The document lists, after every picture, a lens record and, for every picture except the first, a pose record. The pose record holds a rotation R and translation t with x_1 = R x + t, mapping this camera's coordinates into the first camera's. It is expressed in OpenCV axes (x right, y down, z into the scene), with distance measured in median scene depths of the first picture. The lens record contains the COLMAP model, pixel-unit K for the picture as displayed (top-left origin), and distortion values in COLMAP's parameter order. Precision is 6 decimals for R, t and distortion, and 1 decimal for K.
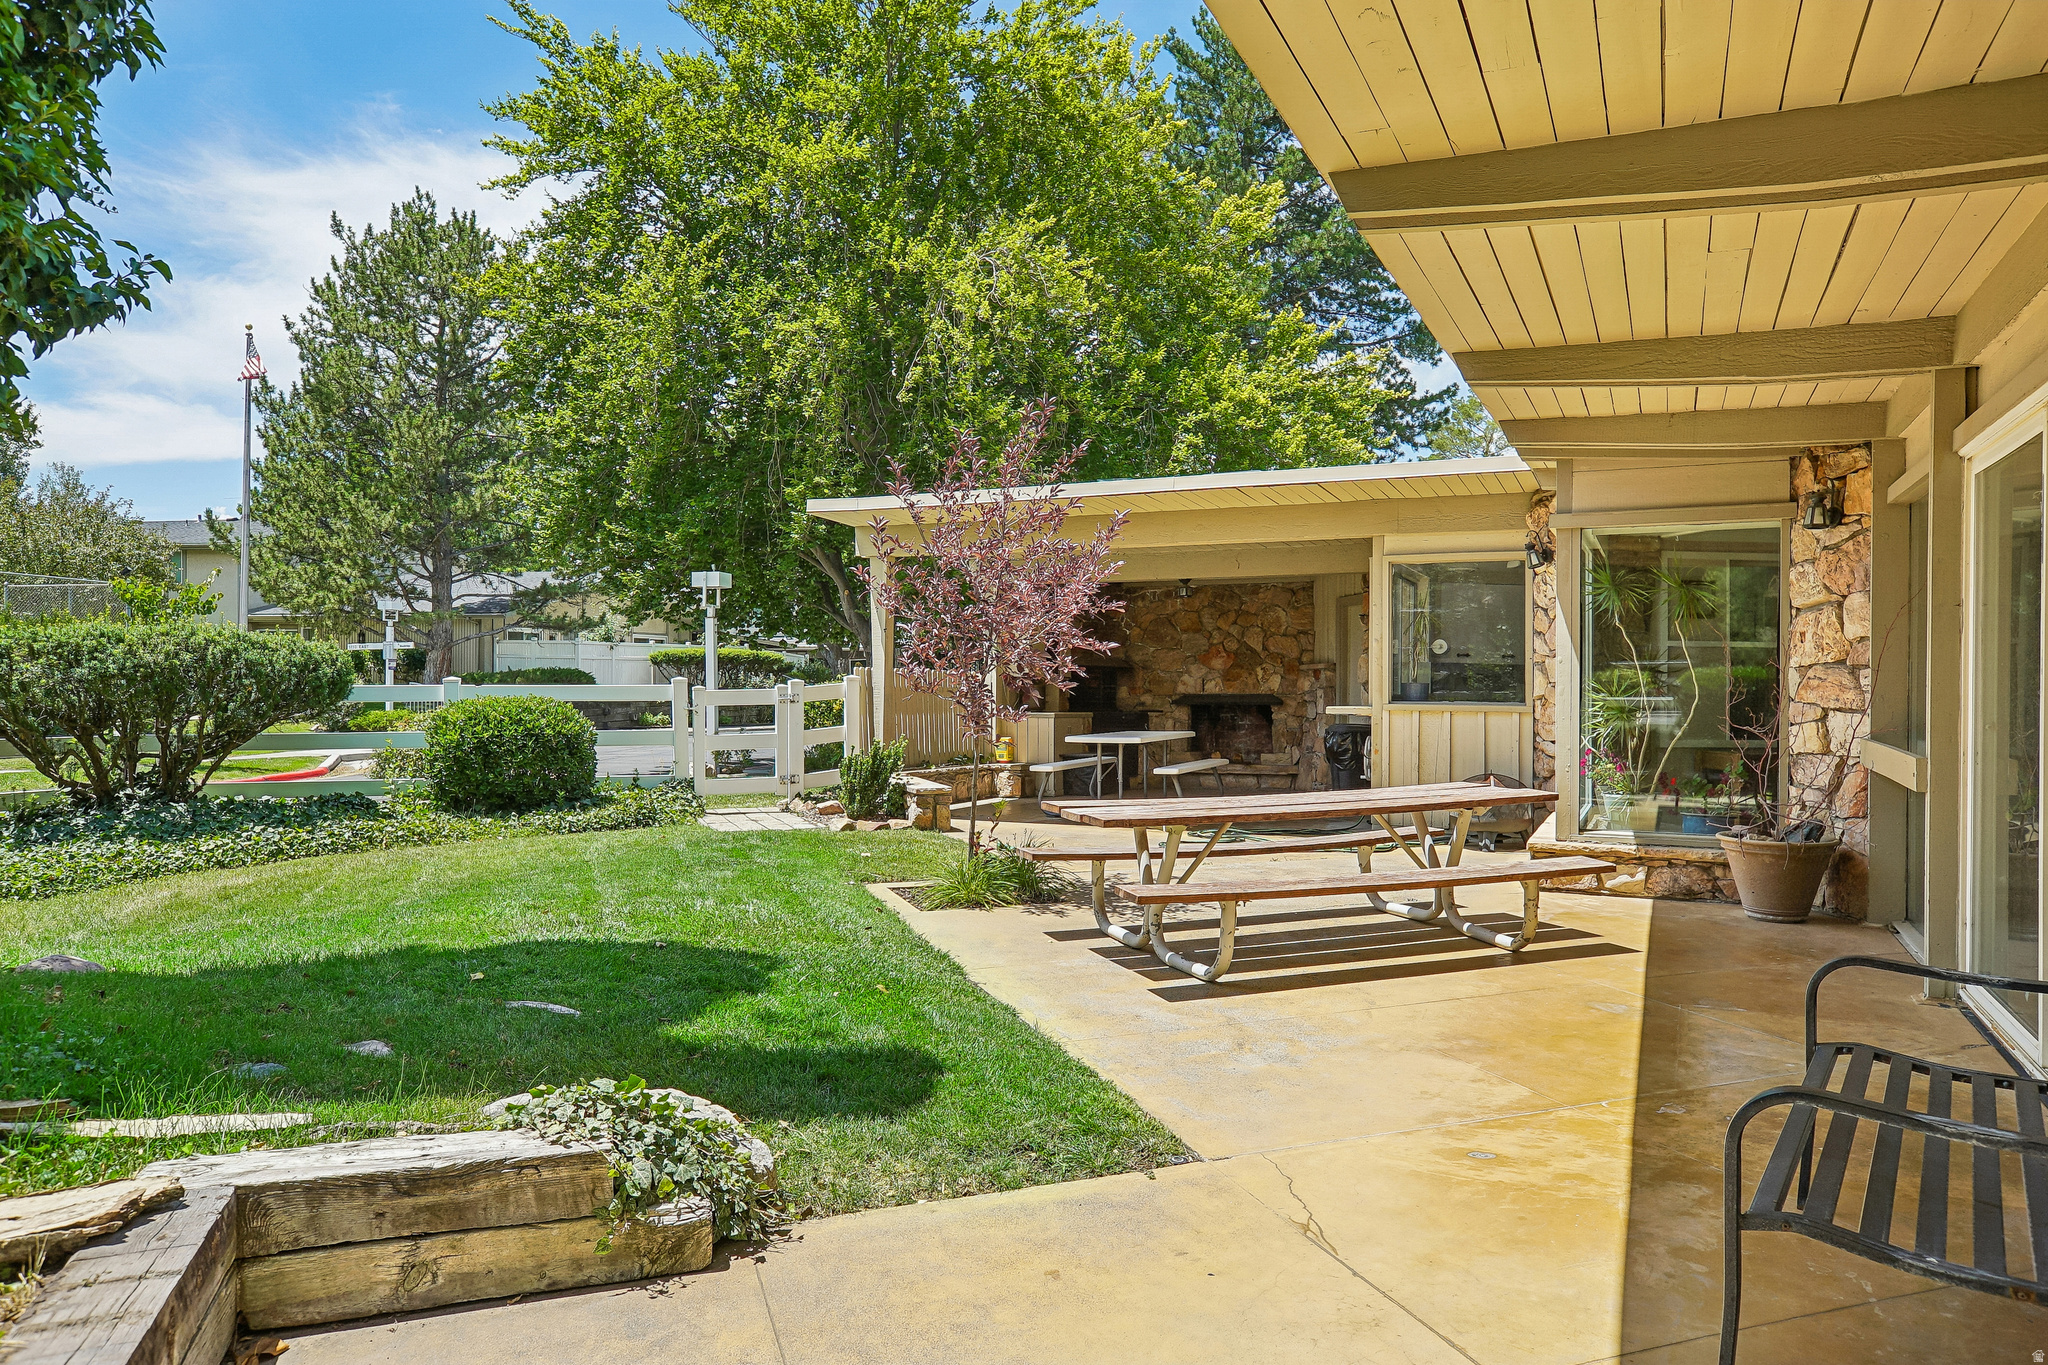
lens RADIAL K [[1304.9, 0, 1025.0], [0, 1304.9, 684.4], [0, 0, 1]] dist [0.001030, 0.000129]
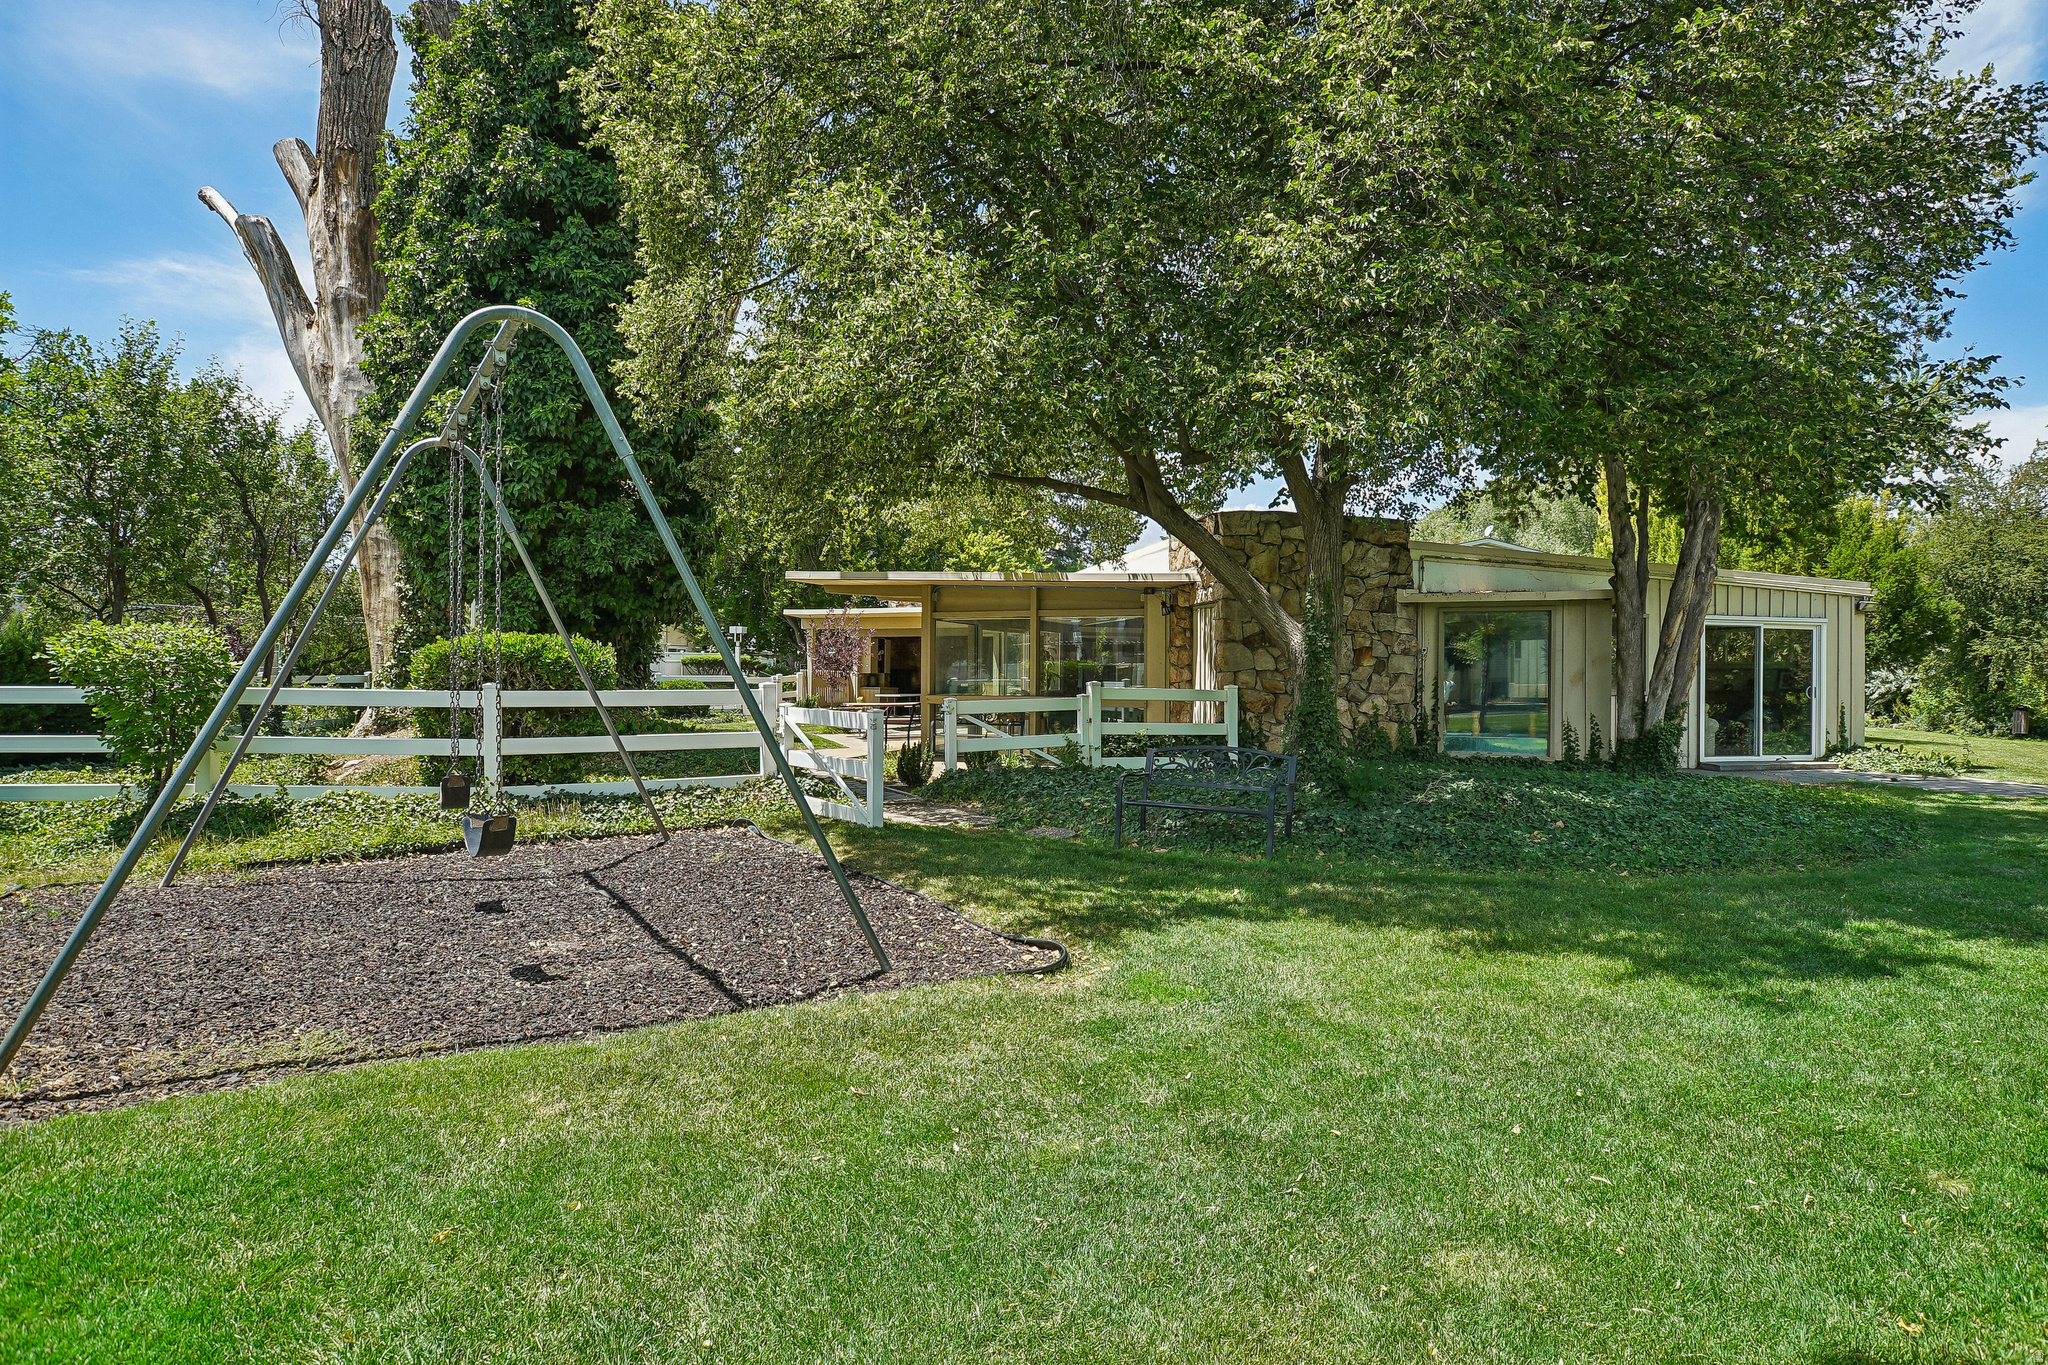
lens RADIAL K [[1060.0, 0, 1022.5], [0, 1060.0, 678.9], [0, 0, 1]] dist [-0.000345, -0.000004]
pose [[0.996128, 0.011839, 0.087116, 0.093339], [-0.011601, 0.999927, -0.003247, 0.006657], [-0.087149, 0.002224, 0.996193, -0.851329]]
